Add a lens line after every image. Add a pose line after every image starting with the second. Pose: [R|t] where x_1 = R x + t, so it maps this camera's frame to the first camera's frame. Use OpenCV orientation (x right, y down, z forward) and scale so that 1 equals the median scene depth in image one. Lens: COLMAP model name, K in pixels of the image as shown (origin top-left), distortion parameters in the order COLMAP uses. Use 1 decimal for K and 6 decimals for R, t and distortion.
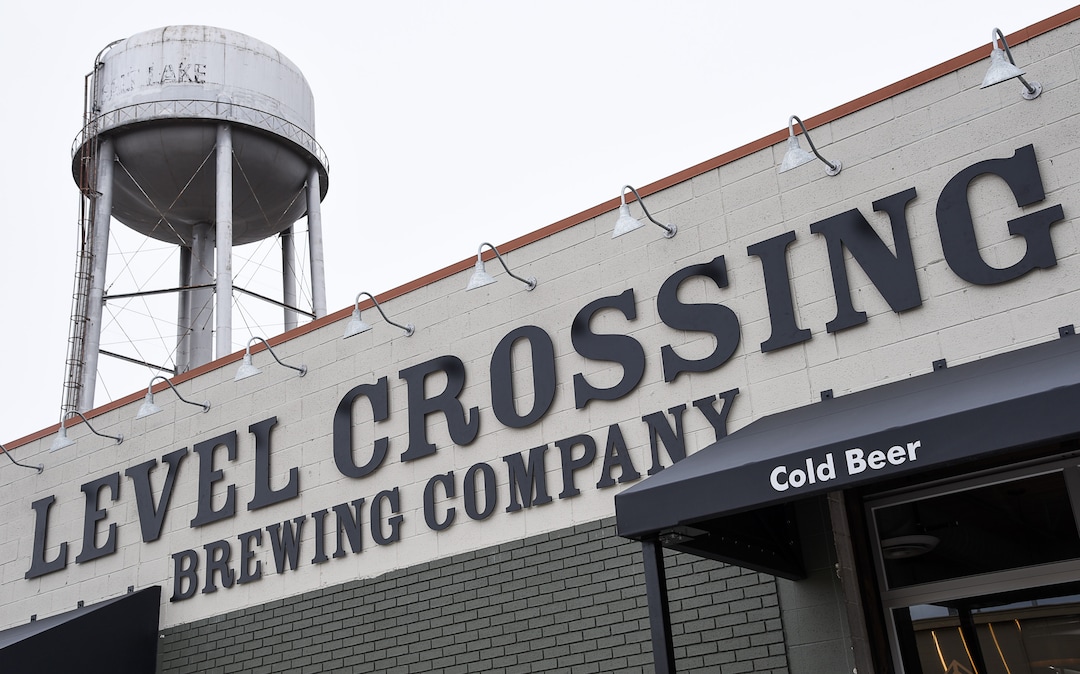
lens RADIAL K [[1264.5, 0, 540.0], [0, 1264.5, 337.0], [0, 0, 1]] dist [0.121136, 0.000477]
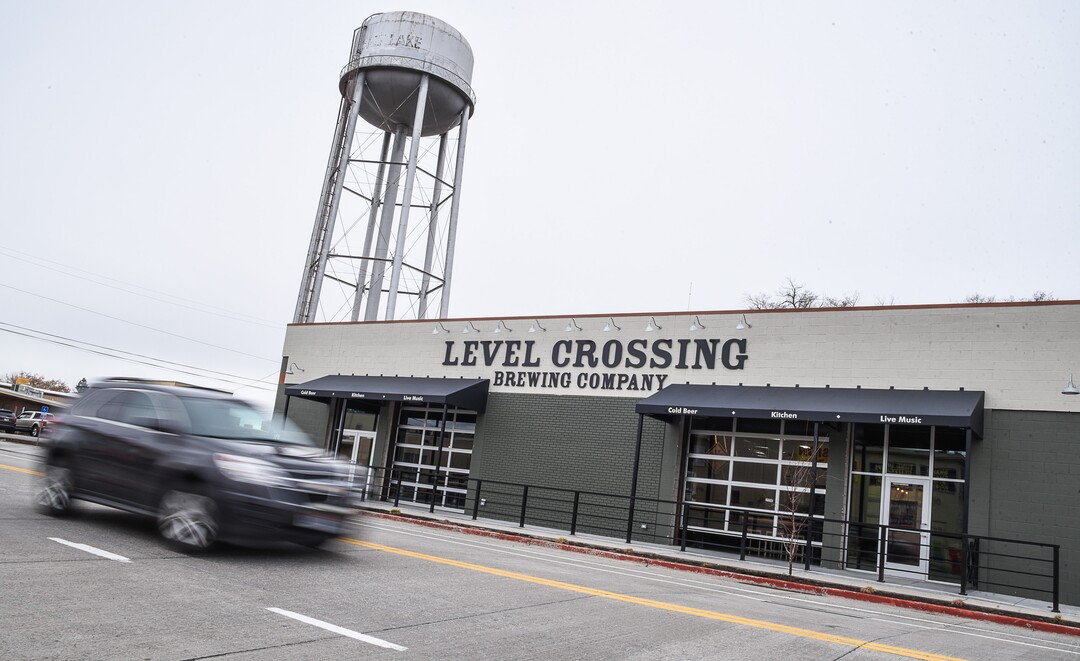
lens RADIAL K [[784.2, 0, 540.0], [0, 784.2, 330.5], [0, 0, 1]] dist [-0.006829, -0.000776]
pose [[0.980316, 0.197228, 0.009053, -0.223082], [-0.195683, 0.964496, 0.177359, -0.350464], [0.026248, -0.175639, 0.984105, -1.100157]]
